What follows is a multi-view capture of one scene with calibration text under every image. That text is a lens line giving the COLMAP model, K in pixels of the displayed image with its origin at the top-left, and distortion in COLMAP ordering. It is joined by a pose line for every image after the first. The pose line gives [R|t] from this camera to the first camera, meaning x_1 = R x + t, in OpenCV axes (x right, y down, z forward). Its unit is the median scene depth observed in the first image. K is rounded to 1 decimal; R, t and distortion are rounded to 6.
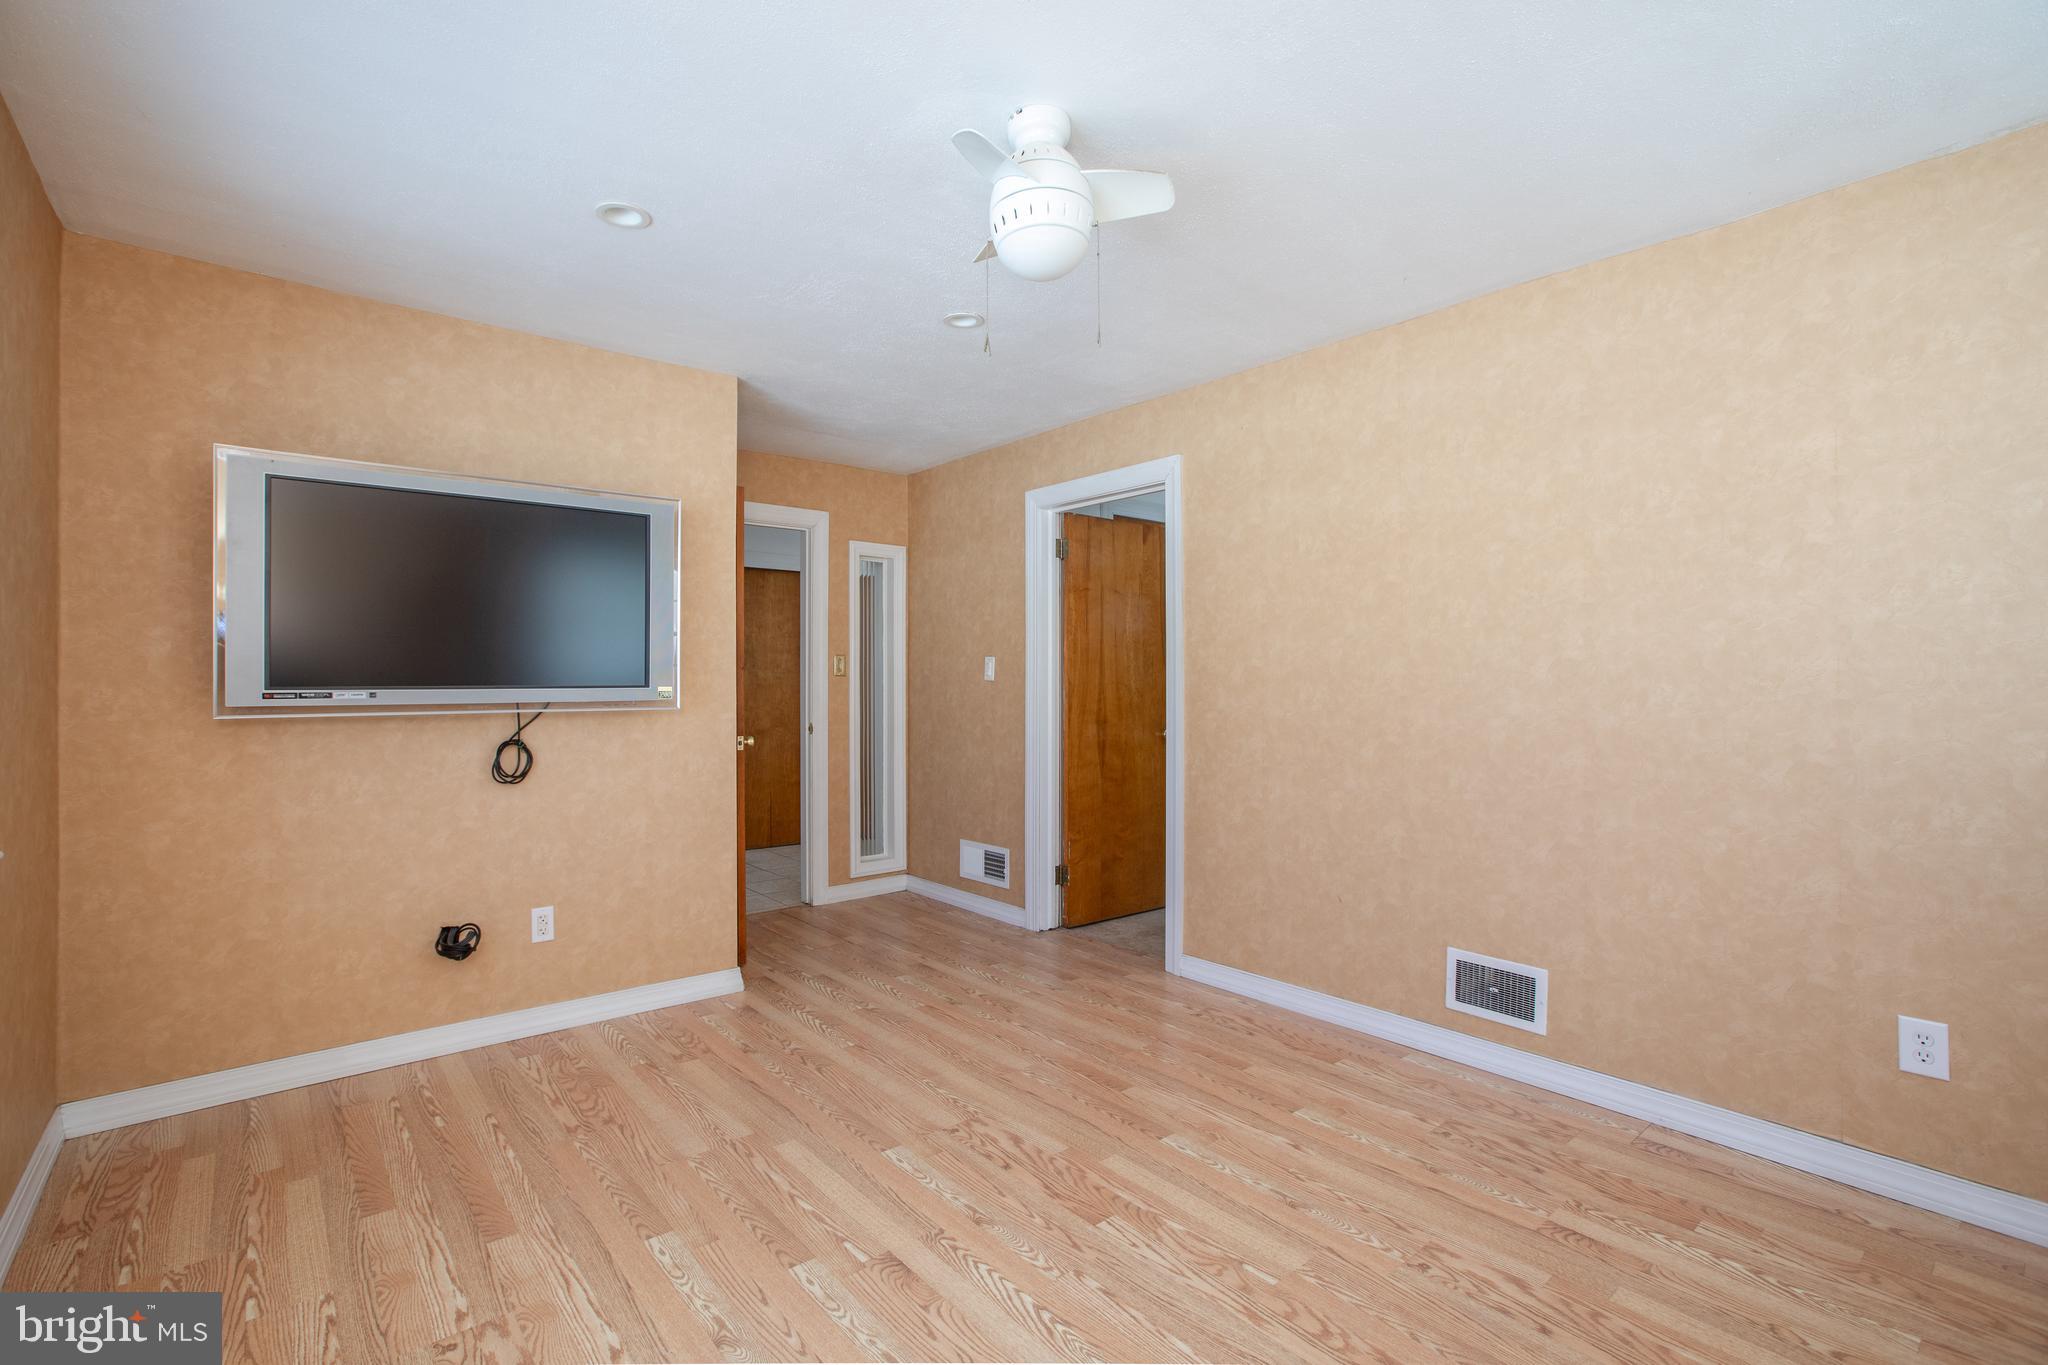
lens RADIAL K [[931.9, 0, 974.9], [0, 931.9, 681.7], [0, 0, 1]] dist [-0.011156, 0.000101]
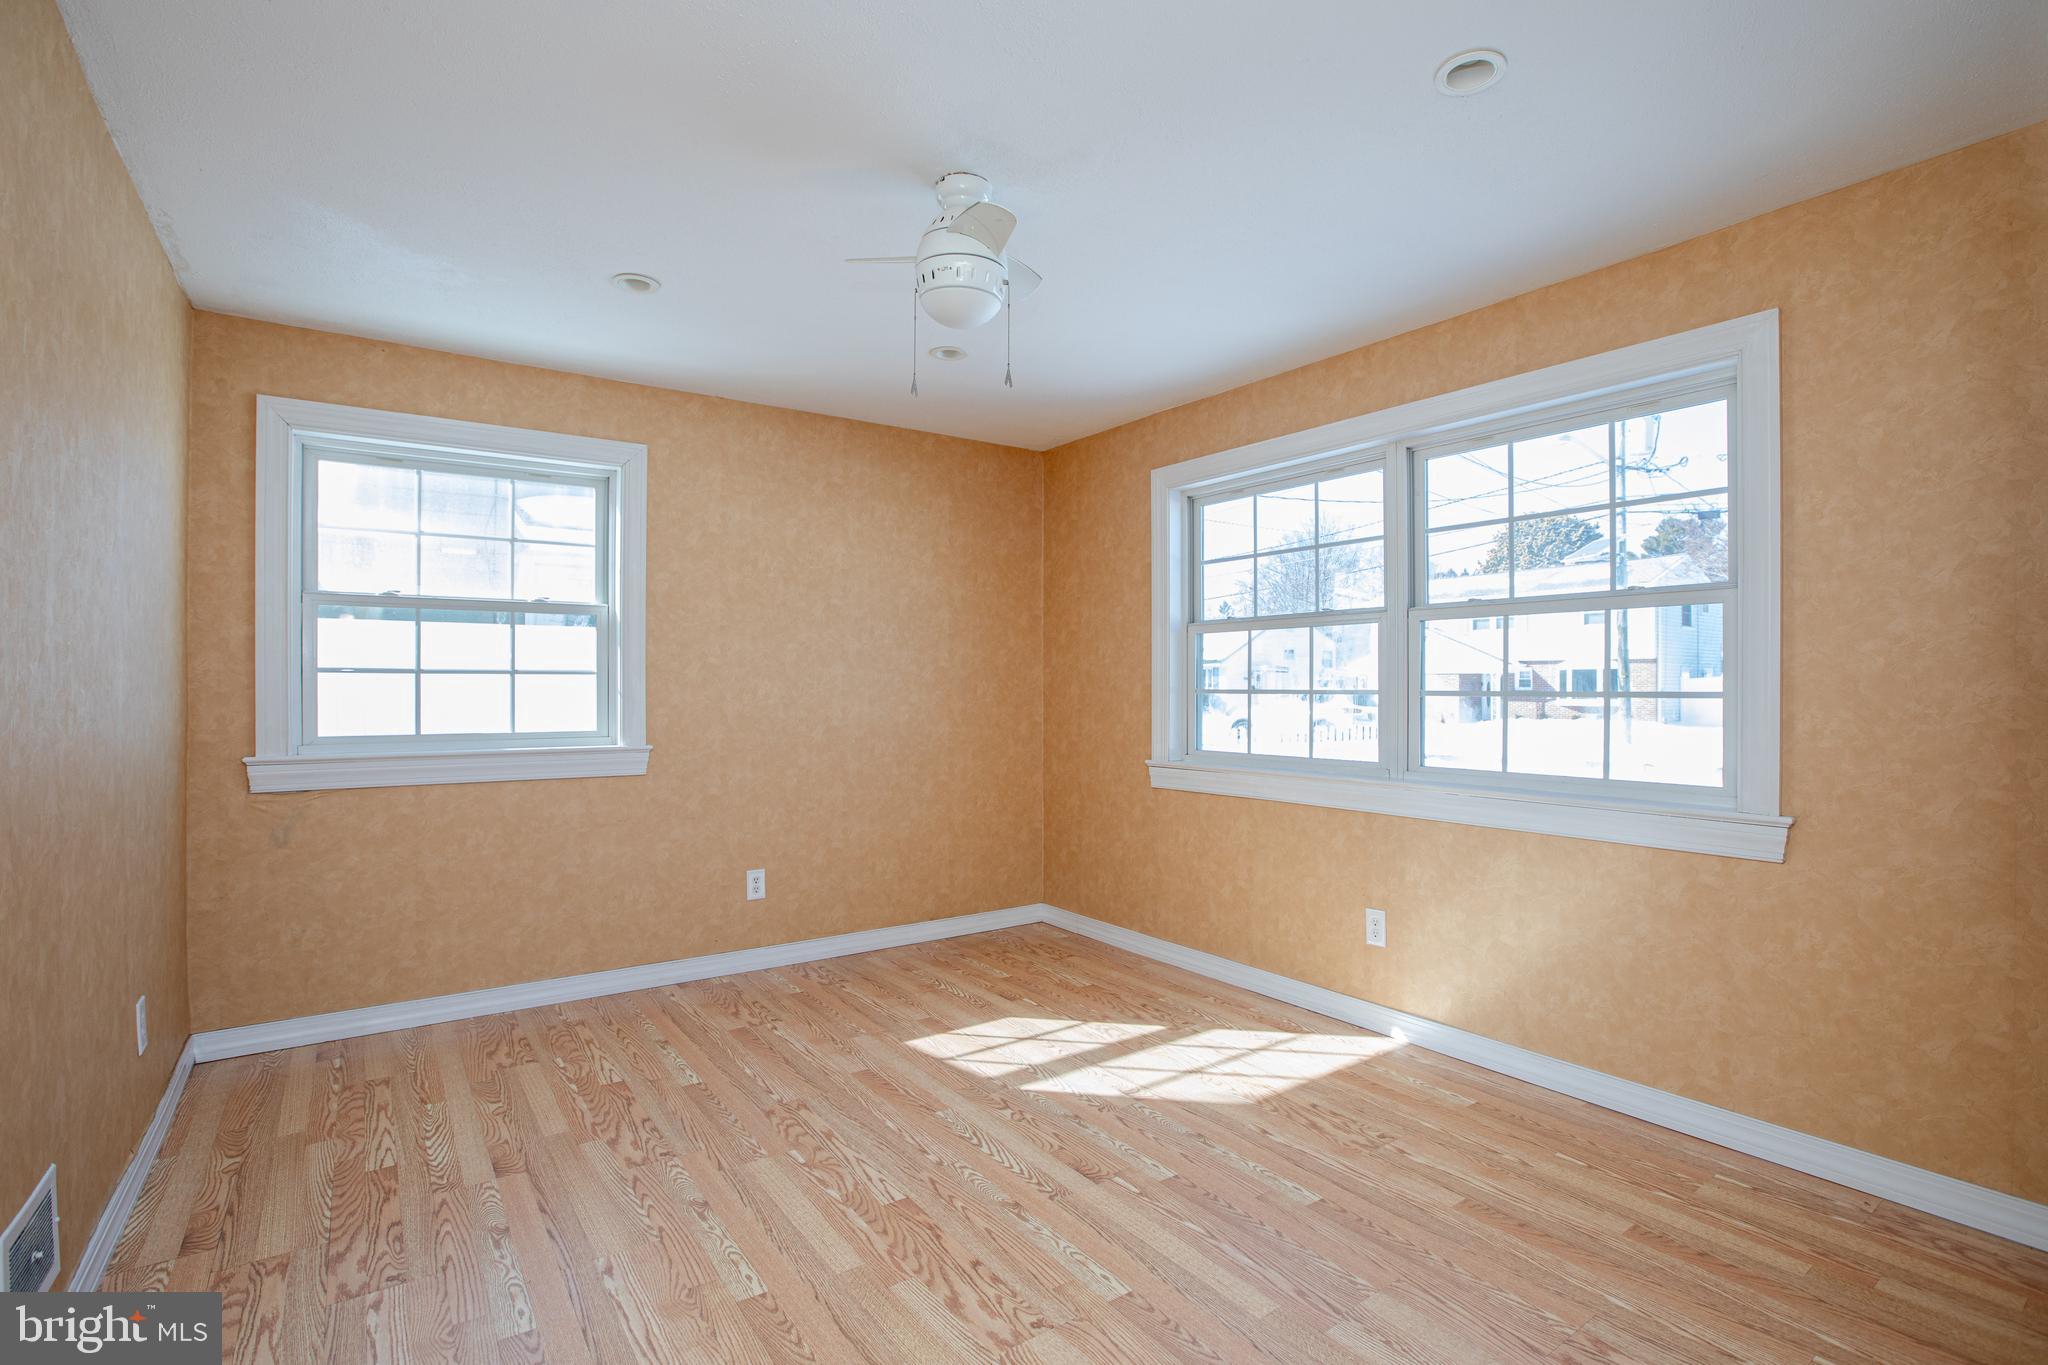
lens RADIAL K [[938.8, 0, 1024.0], [0, 938.8, 682.5], [0, 0, 1]] dist [-0.052928, 0.020784]
pose [[-0.998848, 0.001317, 0.047976, -0.045704], [0.001009, 0.999979, -0.006442, 0.002464], [-0.047984, -0.006386, -0.998828, 1.679207]]
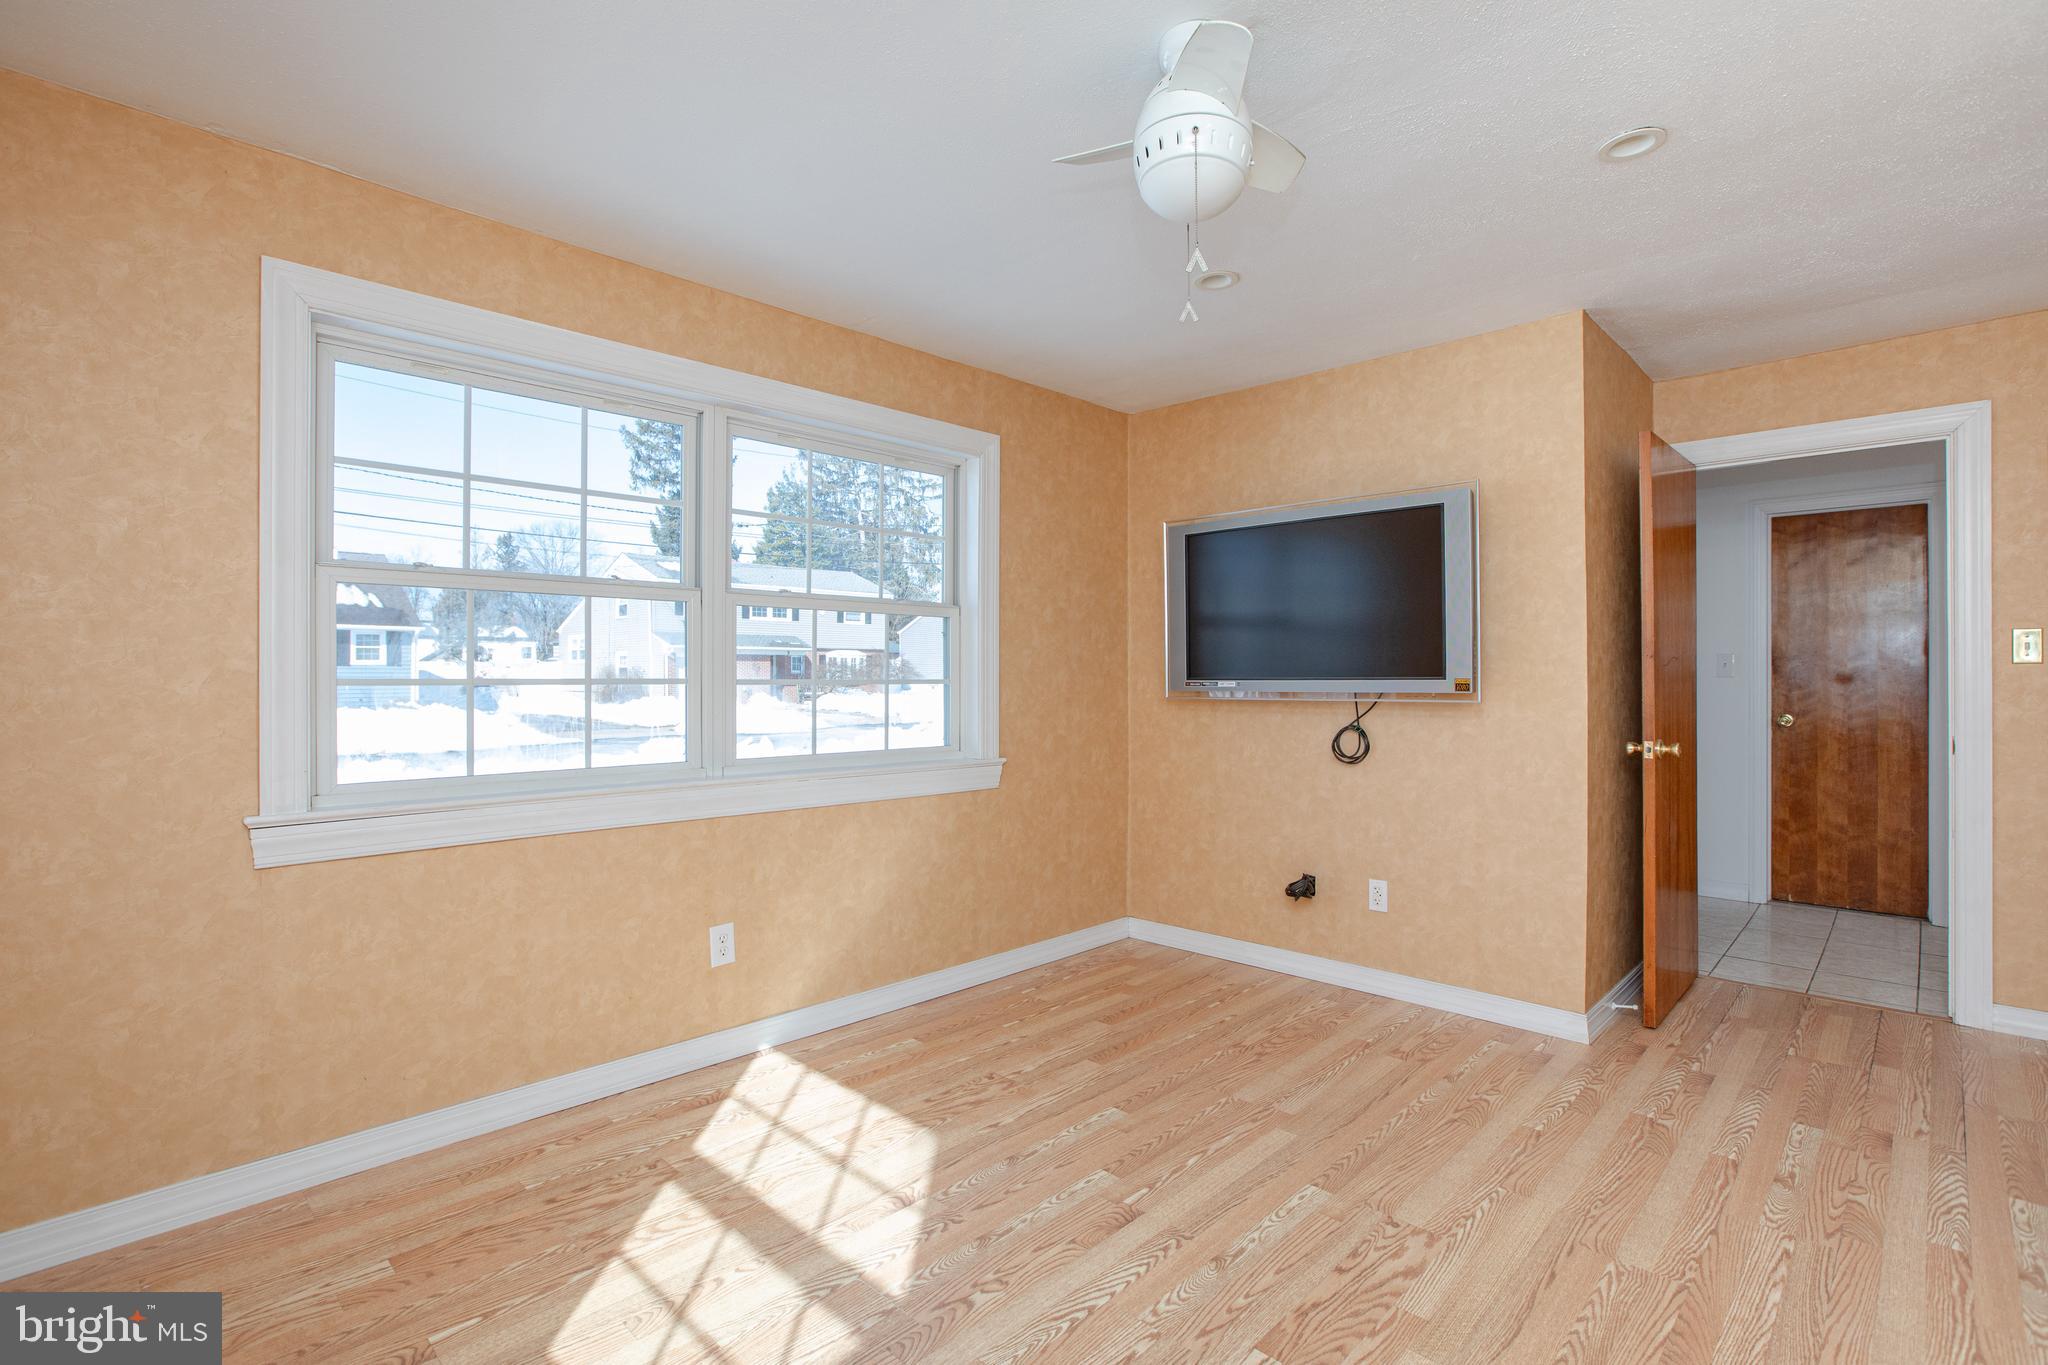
lens RADIAL K [[938.8, 0, 1024.0], [0, 938.8, 682.5], [0, 0, 1]] dist [-0.052928, 0.020784]
pose [[0.117015, 0.003477, -0.993124, 0.726167], [0.001630, 0.999992, 0.003694, 0.006954], [0.993129, -0.002051, 0.117009, 0.581085]]
